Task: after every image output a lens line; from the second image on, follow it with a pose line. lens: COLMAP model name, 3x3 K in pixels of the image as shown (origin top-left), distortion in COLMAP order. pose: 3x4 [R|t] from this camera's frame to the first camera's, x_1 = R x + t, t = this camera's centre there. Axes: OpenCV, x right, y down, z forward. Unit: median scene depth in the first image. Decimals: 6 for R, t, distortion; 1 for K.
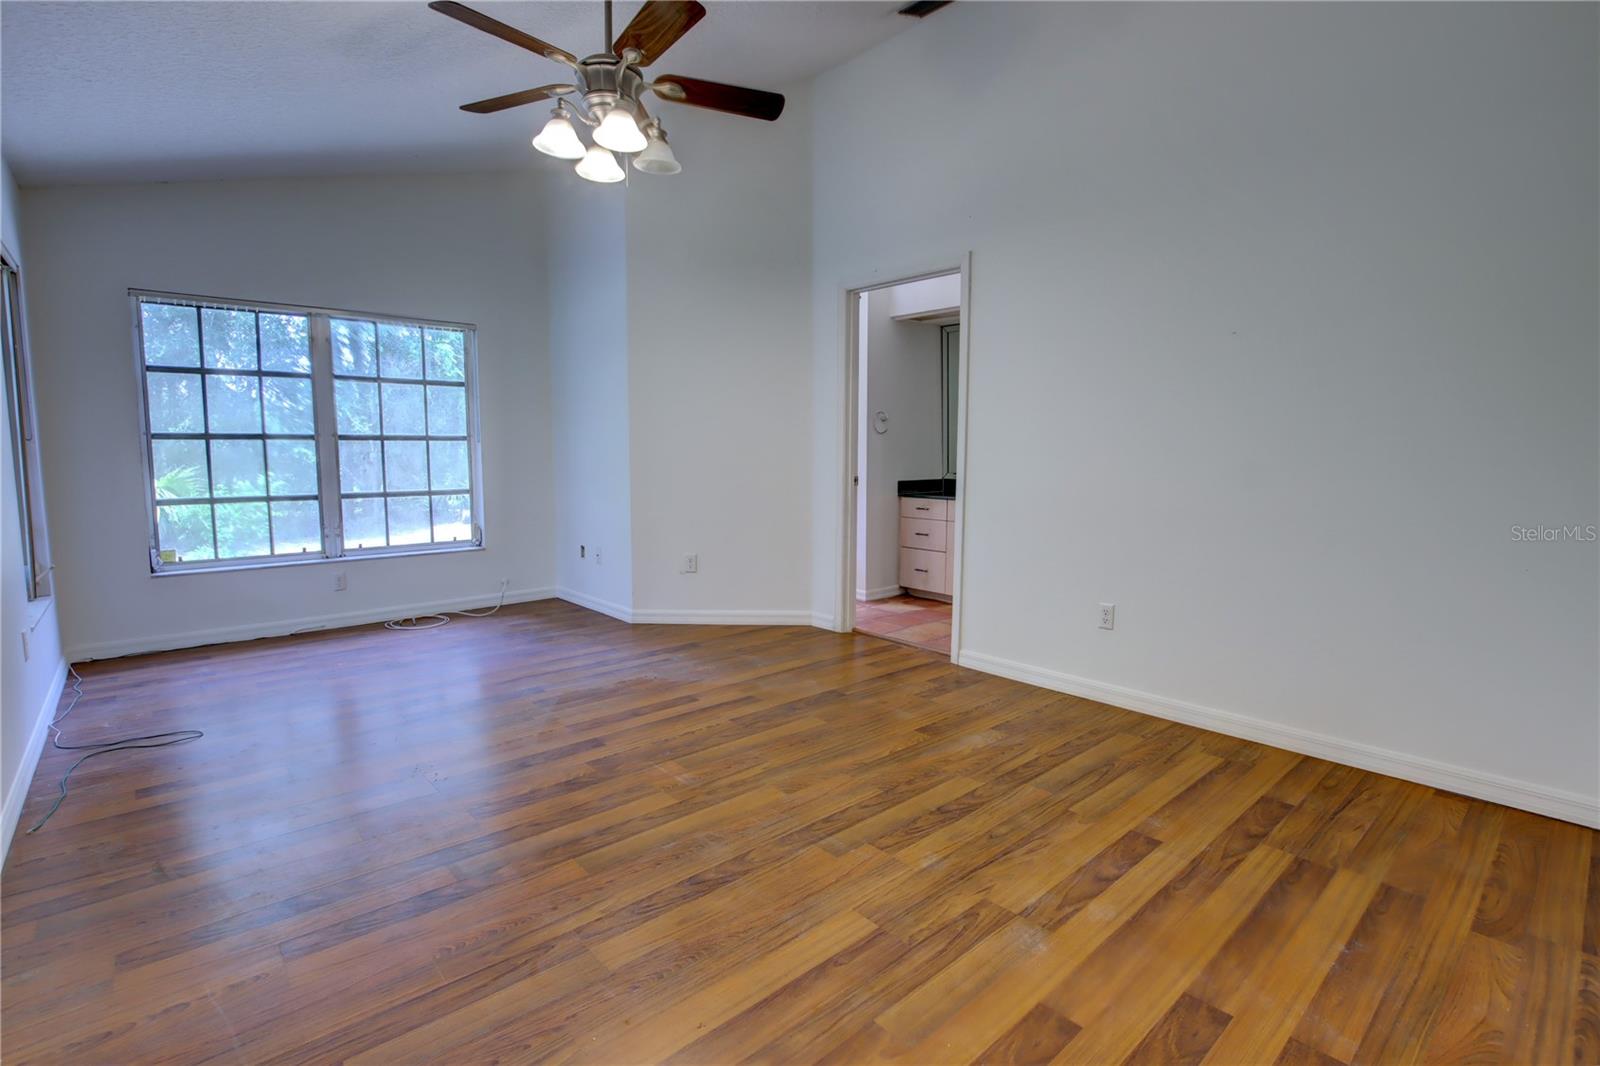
lens RADIAL K [[758.4, 0, 805.1], [0, 758.4, 534.6], [0, 0, 1]] dist [-0.031861, 0.001652]
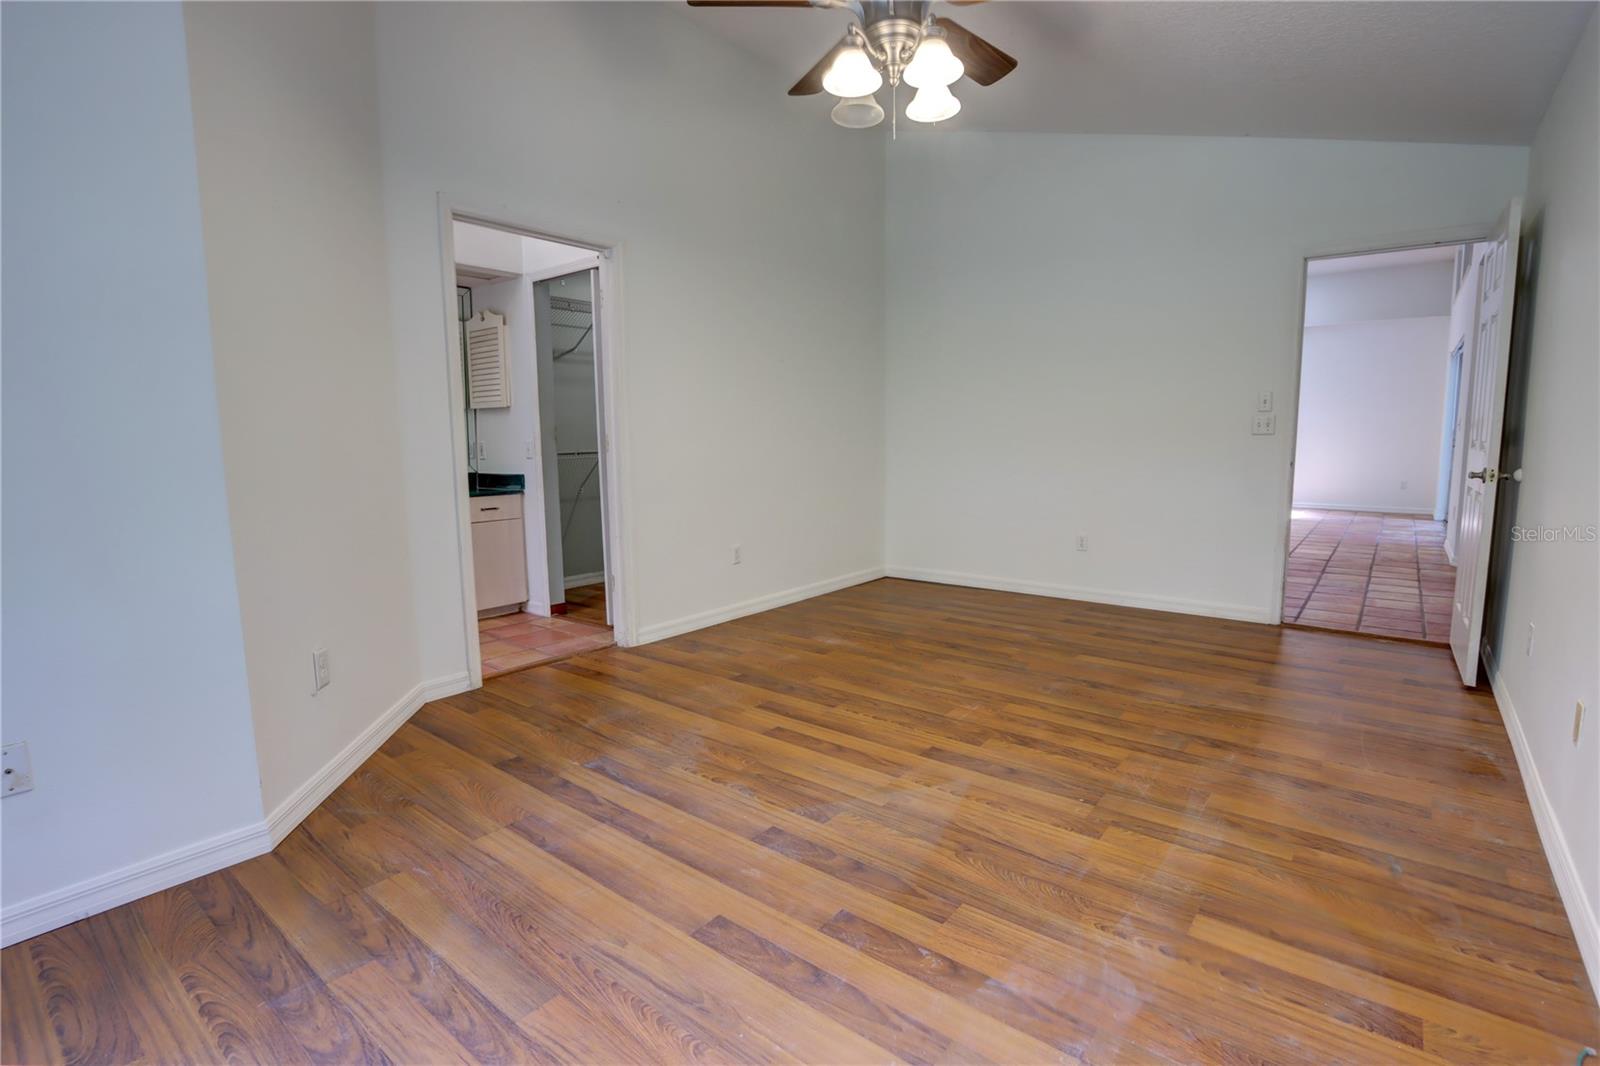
lens RADIAL K [[758.4, 0, 805.1], [0, 758.4, 534.6], [0, 0, 1]] dist [-0.031861, 0.001652]
pose [[-0.172573, -0.130605, 0.976300, -1.094587], [0.117219, 0.981404, 0.152008, -0.138579], [-0.977997, 0.140674, -0.154054, 1.232920]]
